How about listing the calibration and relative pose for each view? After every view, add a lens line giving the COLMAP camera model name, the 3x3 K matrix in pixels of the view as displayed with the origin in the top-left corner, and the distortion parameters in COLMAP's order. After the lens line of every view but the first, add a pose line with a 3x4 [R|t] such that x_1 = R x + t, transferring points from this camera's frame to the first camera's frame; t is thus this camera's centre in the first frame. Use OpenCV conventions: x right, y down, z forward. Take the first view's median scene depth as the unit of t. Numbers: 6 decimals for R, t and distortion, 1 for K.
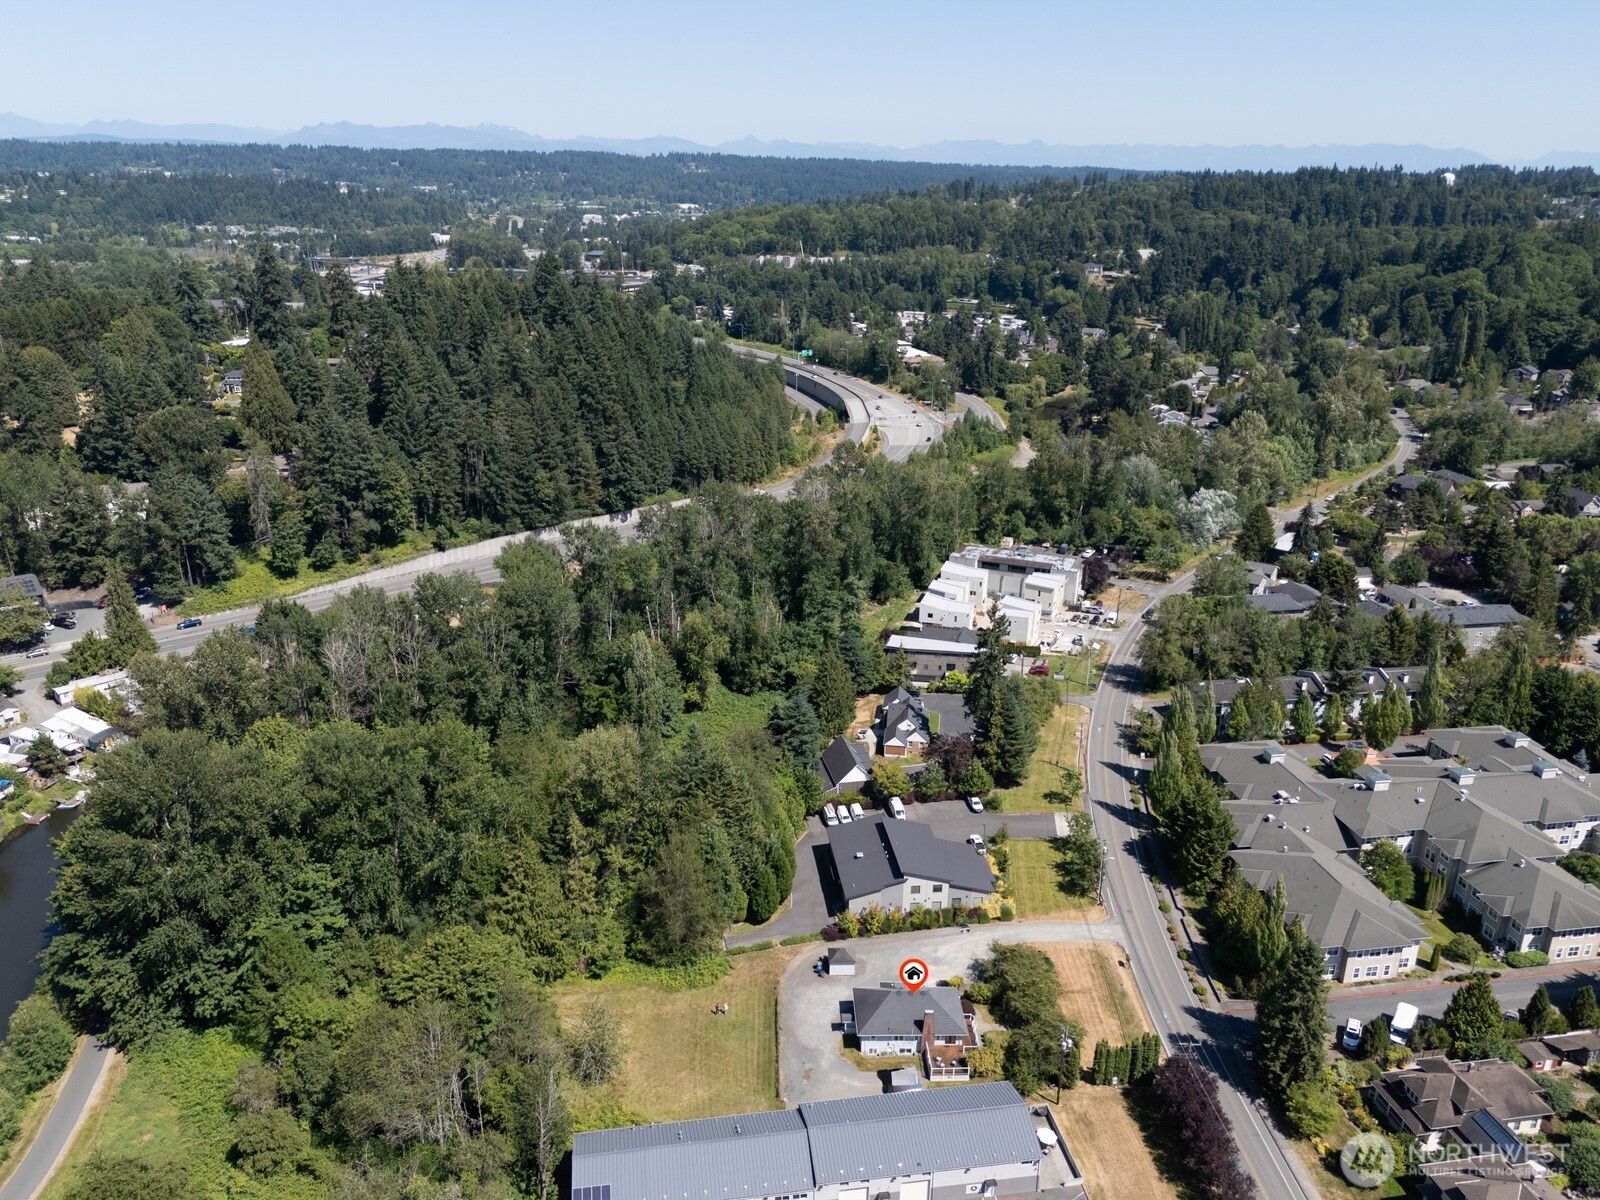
lens RADIAL K [[1188.3, 0, 800.0], [0, 1188.3, 600.0], [0, 0, 1]] dist [0.084510, -0.072997]
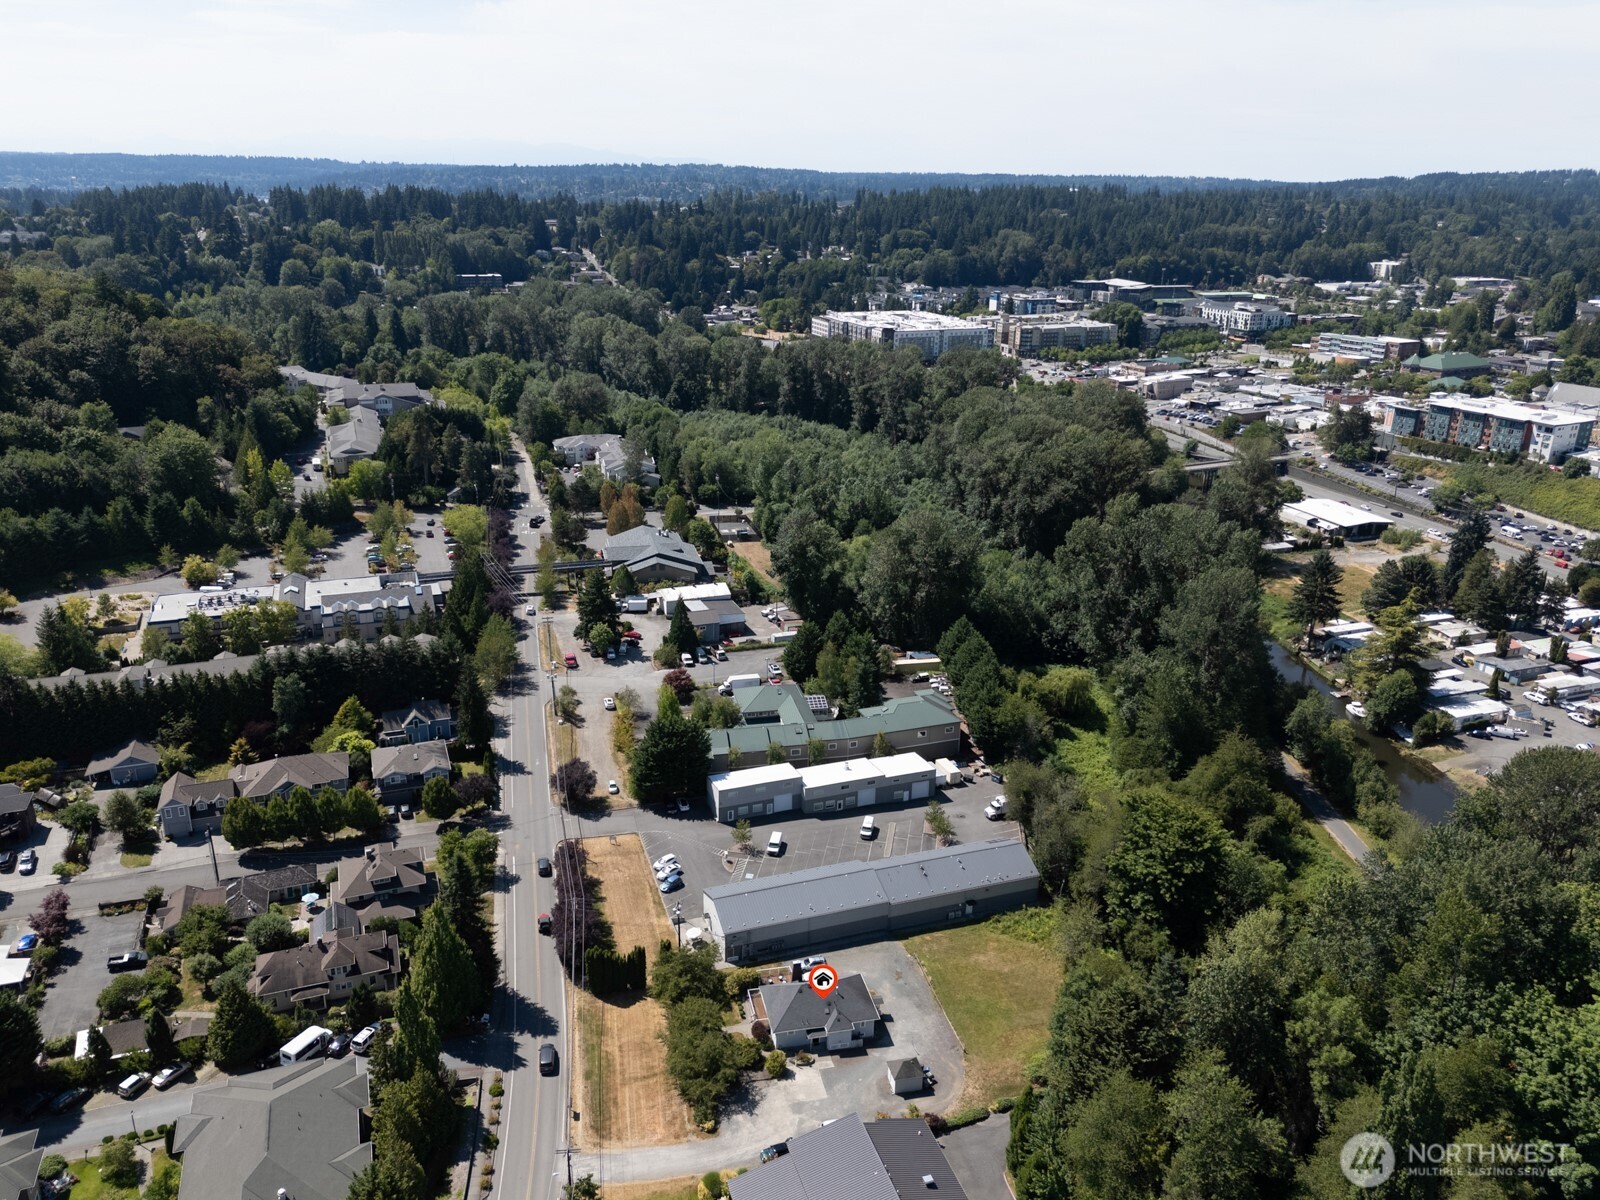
lens RADIAL K [[1188.3, 0, 800.0], [0, 1188.3, 600.0], [0, 0, 1]] dist [0.084510, -0.072997]
pose [[-0.981497, 0.044013, -0.186350, 0.261280], [-0.082684, 0.780384, 0.619810, -0.507317], [0.172704, 0.623749, -0.762306, 1.467774]]
